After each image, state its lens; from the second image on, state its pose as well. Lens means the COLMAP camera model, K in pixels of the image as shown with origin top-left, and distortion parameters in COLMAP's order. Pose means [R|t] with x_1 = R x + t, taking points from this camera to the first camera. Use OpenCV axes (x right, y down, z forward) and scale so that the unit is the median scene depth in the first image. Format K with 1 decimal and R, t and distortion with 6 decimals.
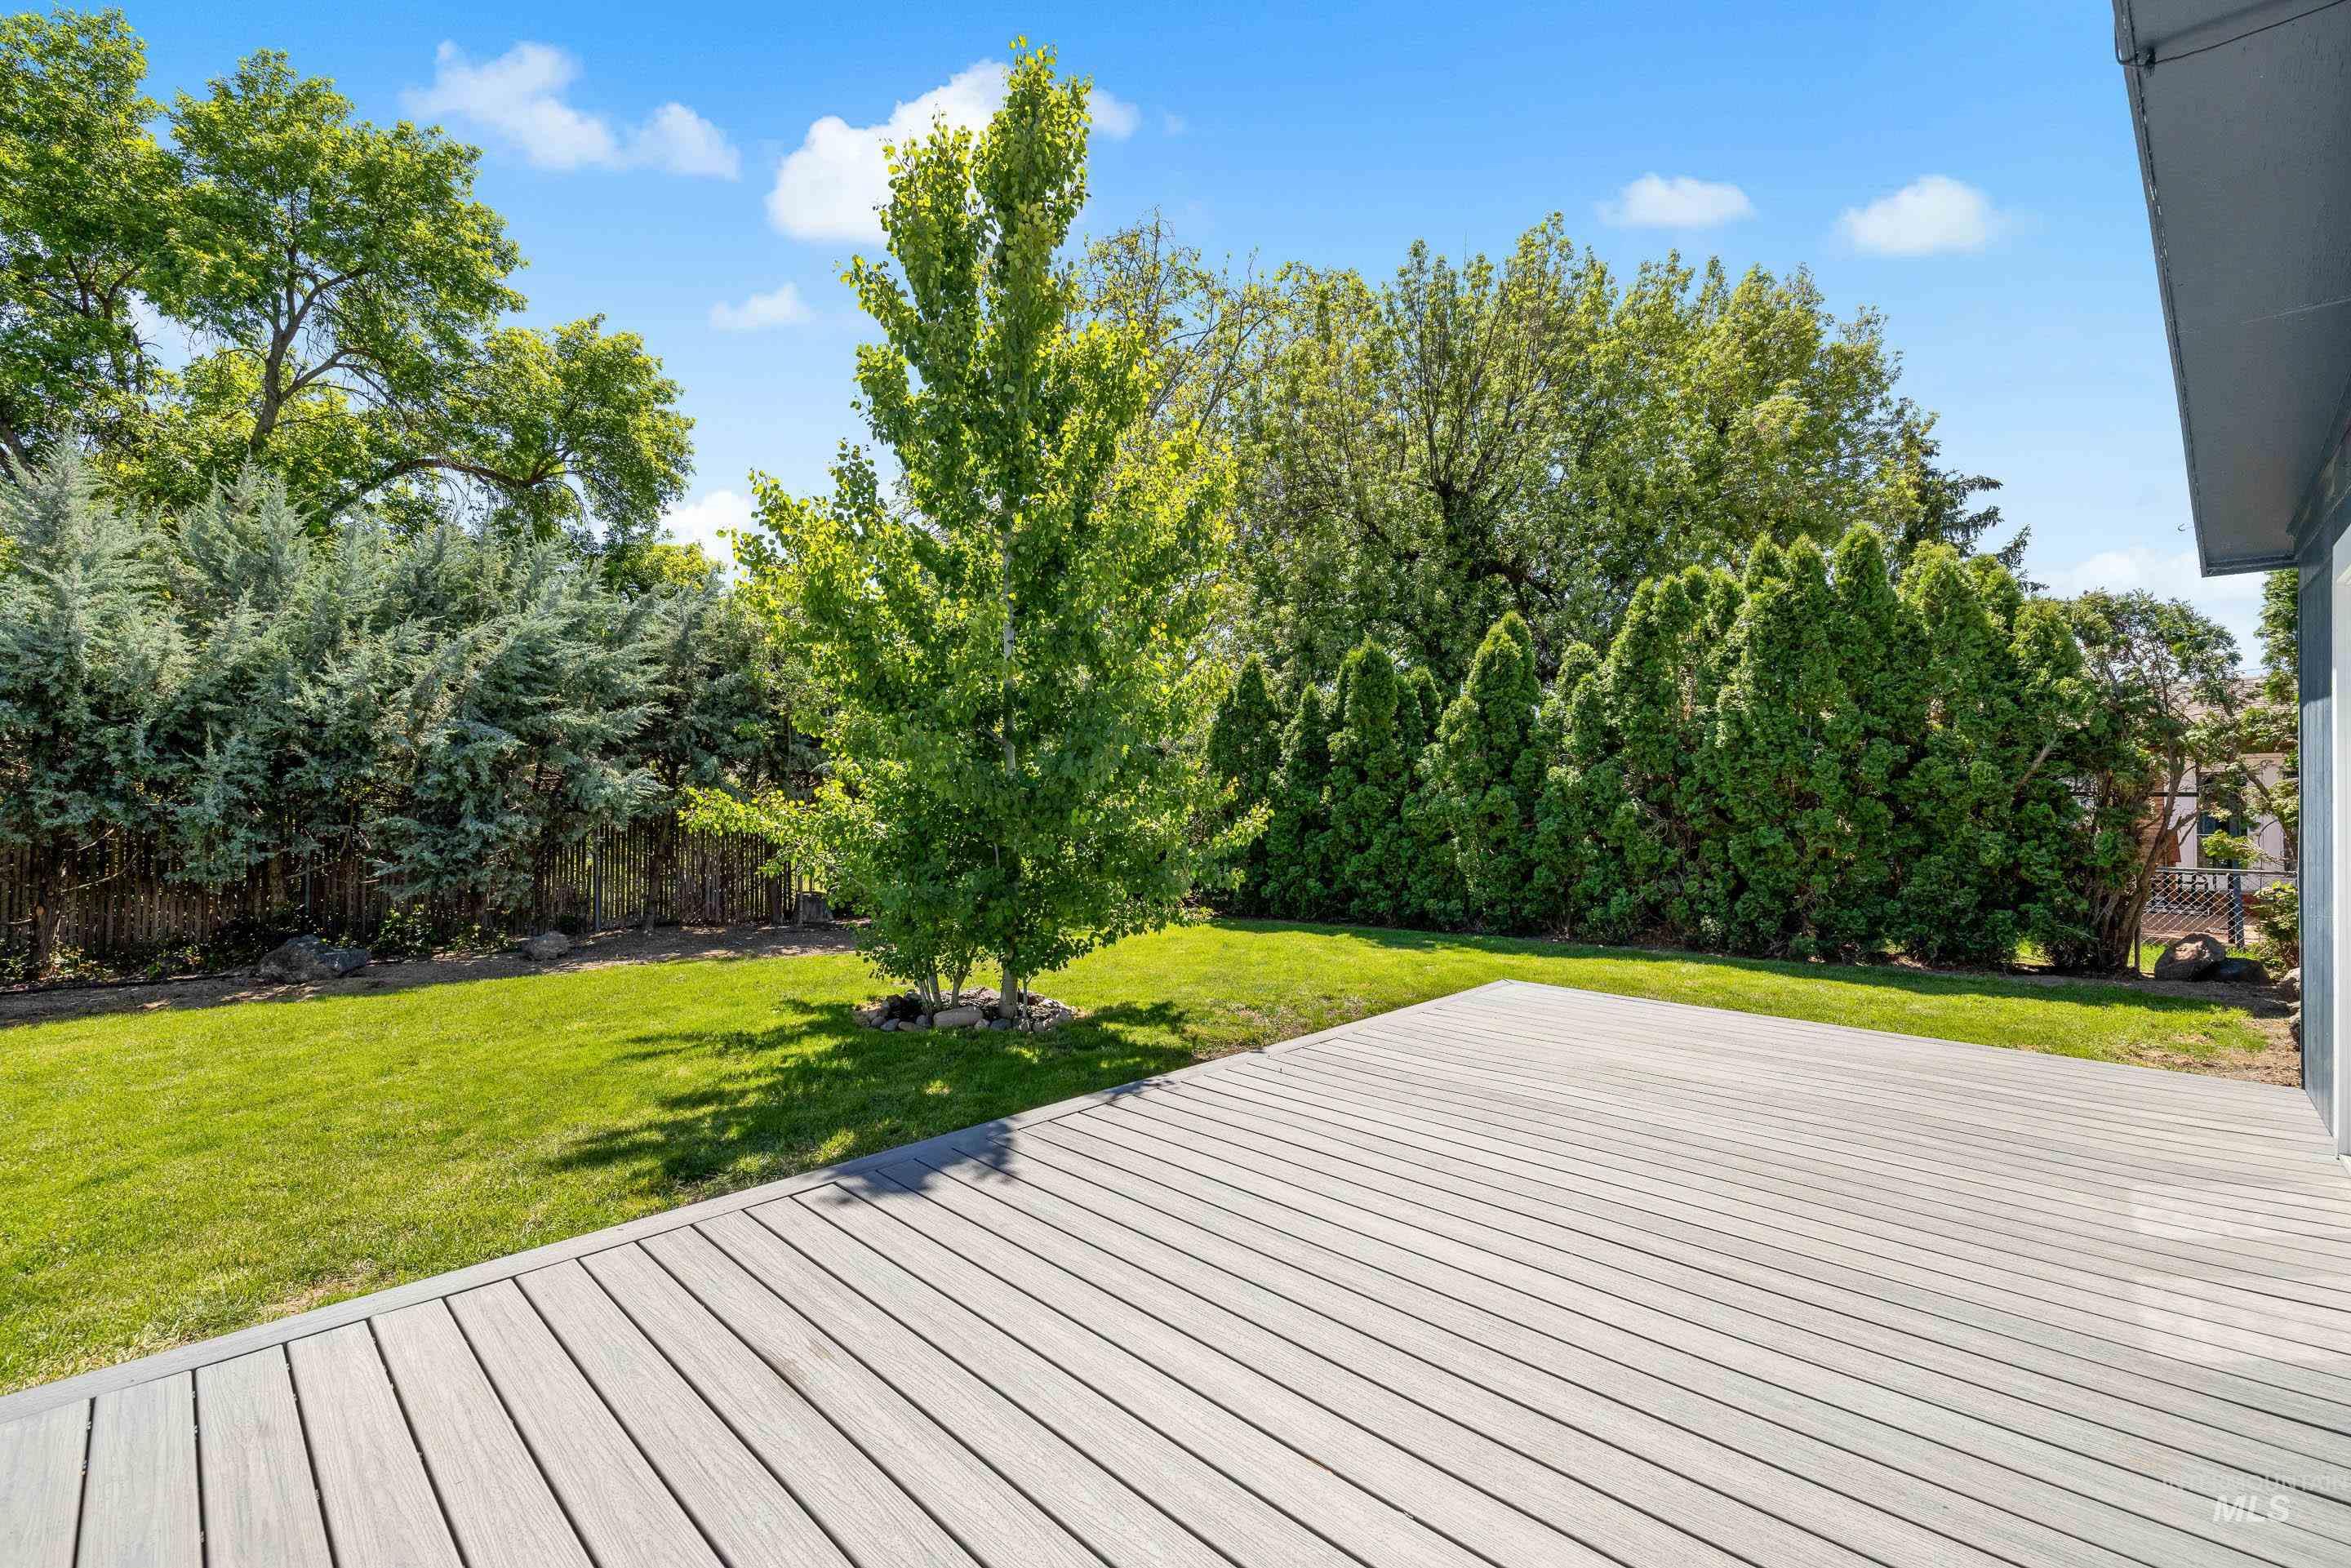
lens RADIAL K [[944.8, 0, 1113.0], [0, 944.8, 792.8], [0, 0, 1]] dist [0.001265, 0.000108]
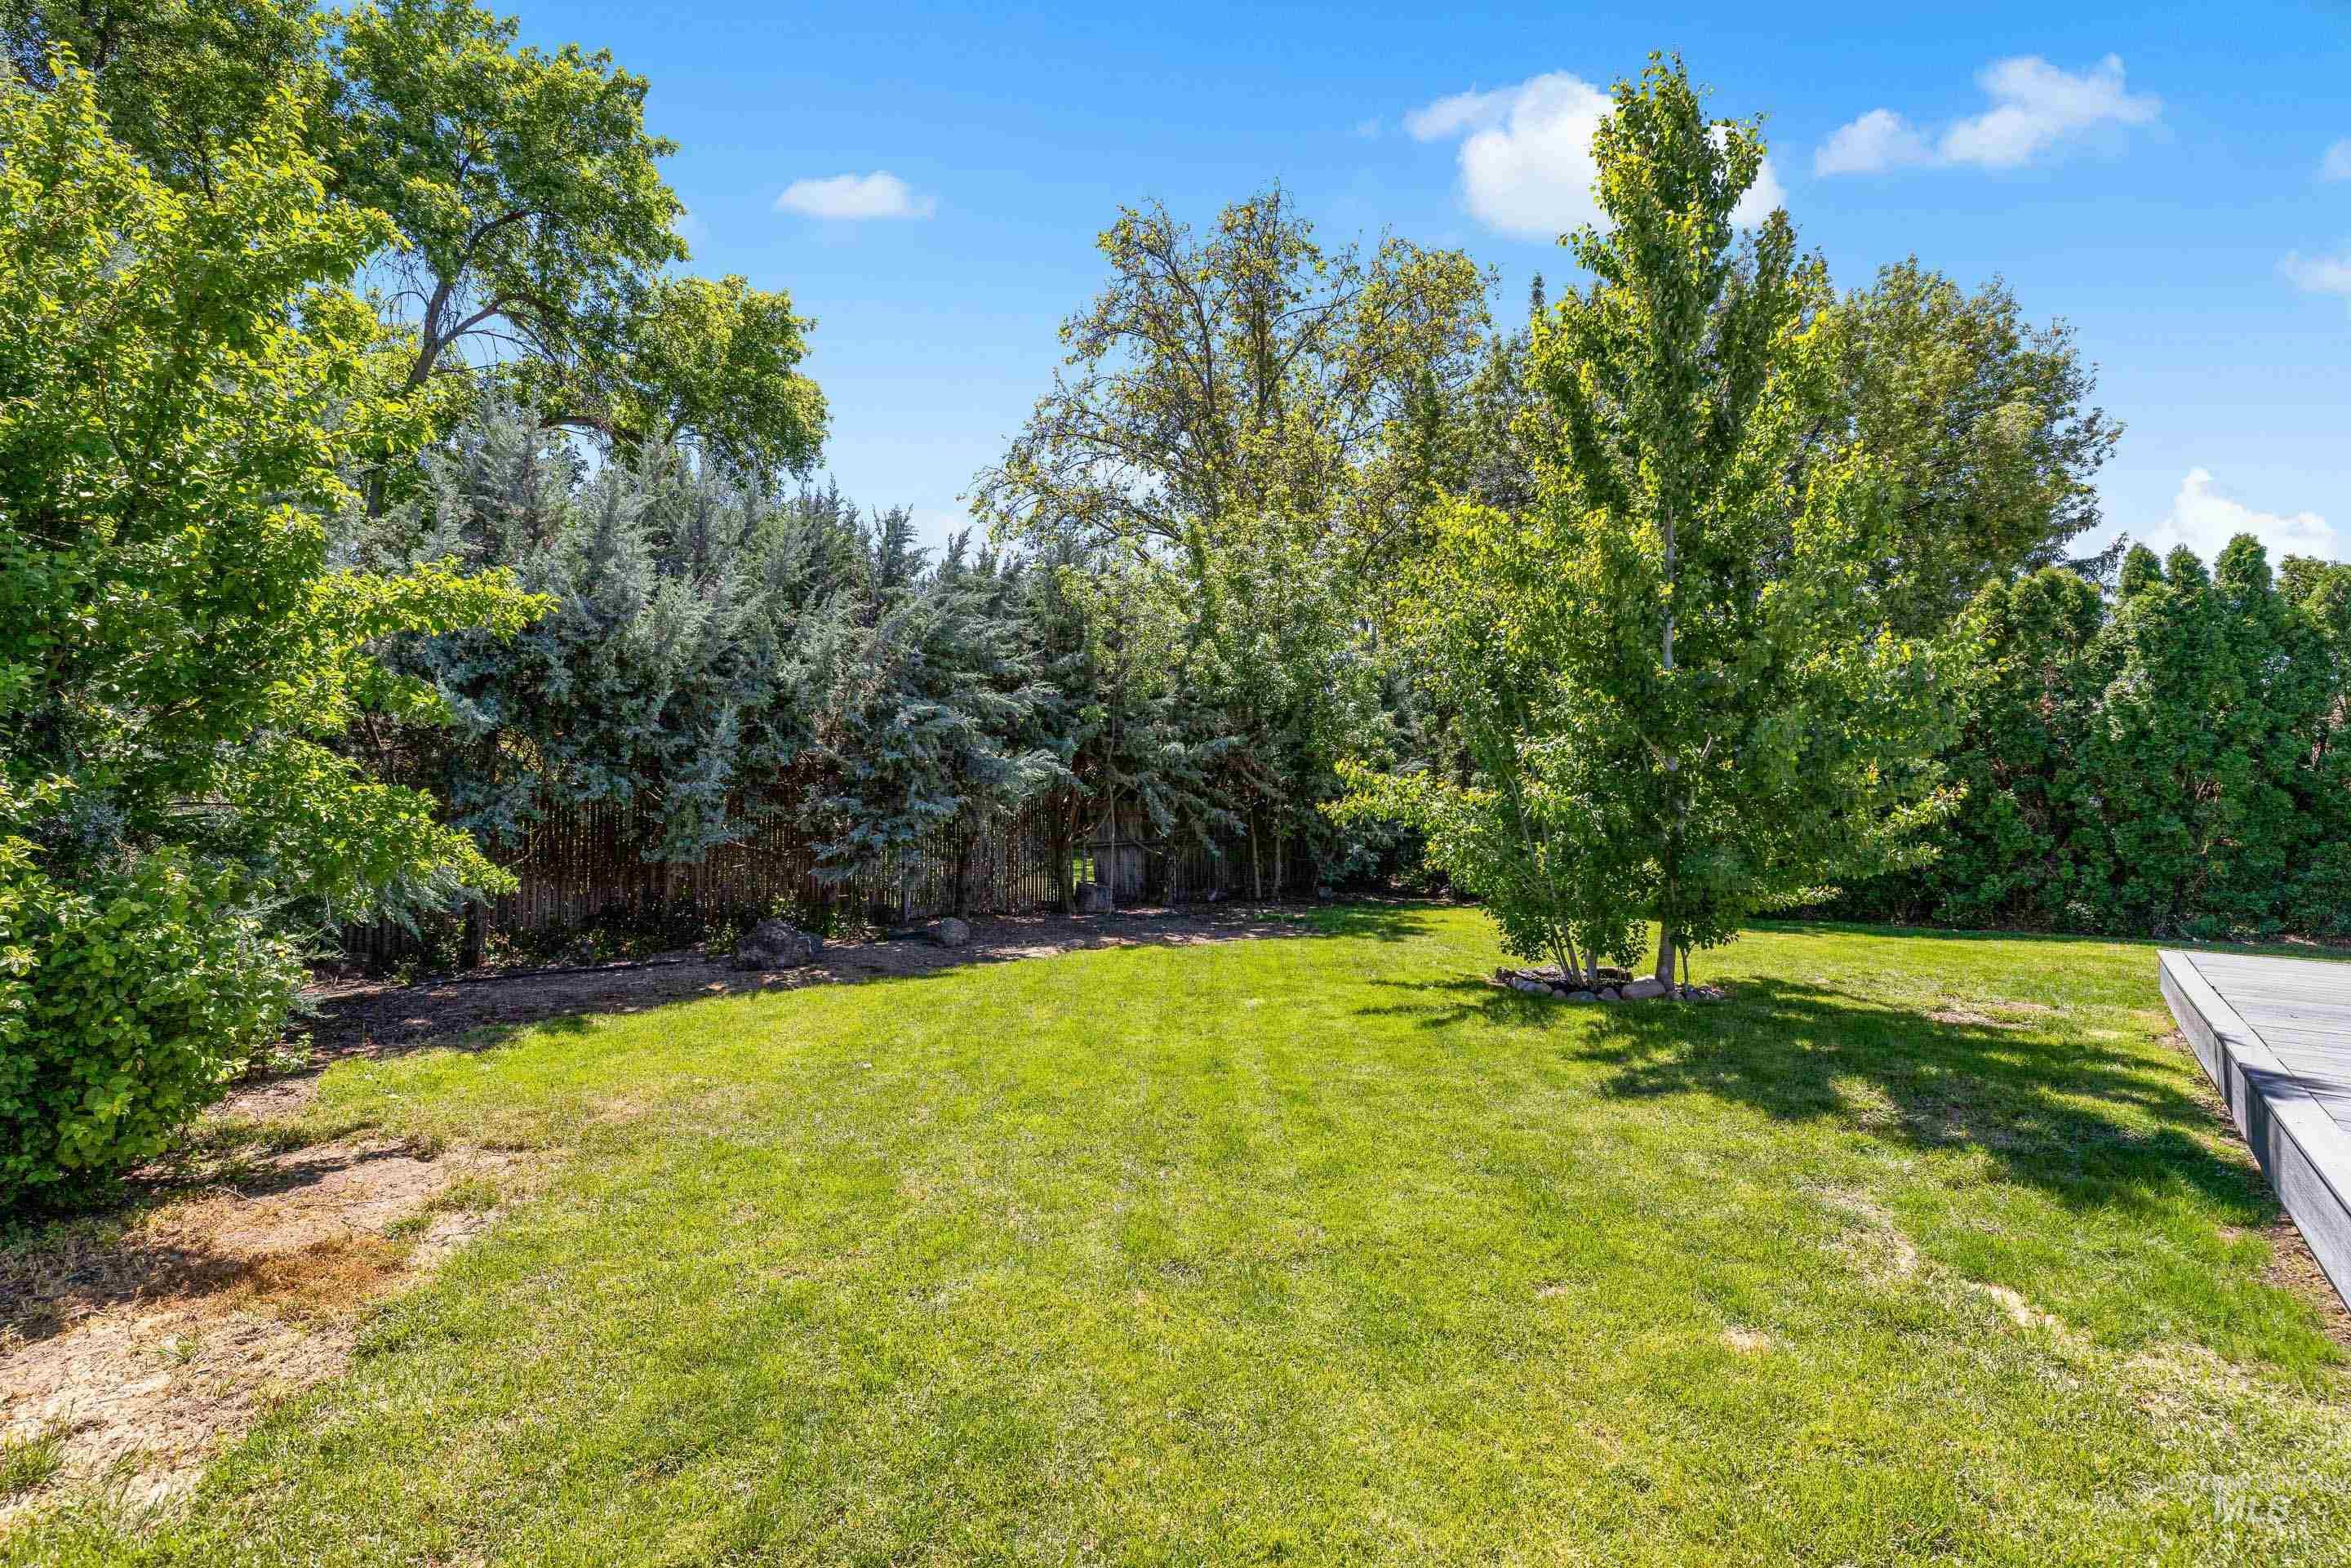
lens RADIAL K [[1001.2, 0, 1175.5], [0, 1001.2, 784.0], [0, 0, 1]] dist [-0.010581, 0.000037]
pose [[0.997610, 0.008319, 0.068594, -0.434240], [-0.008351, 0.999965, 0.000171, 0.008367], [-0.068590, -0.000743, 0.997645, -0.031741]]
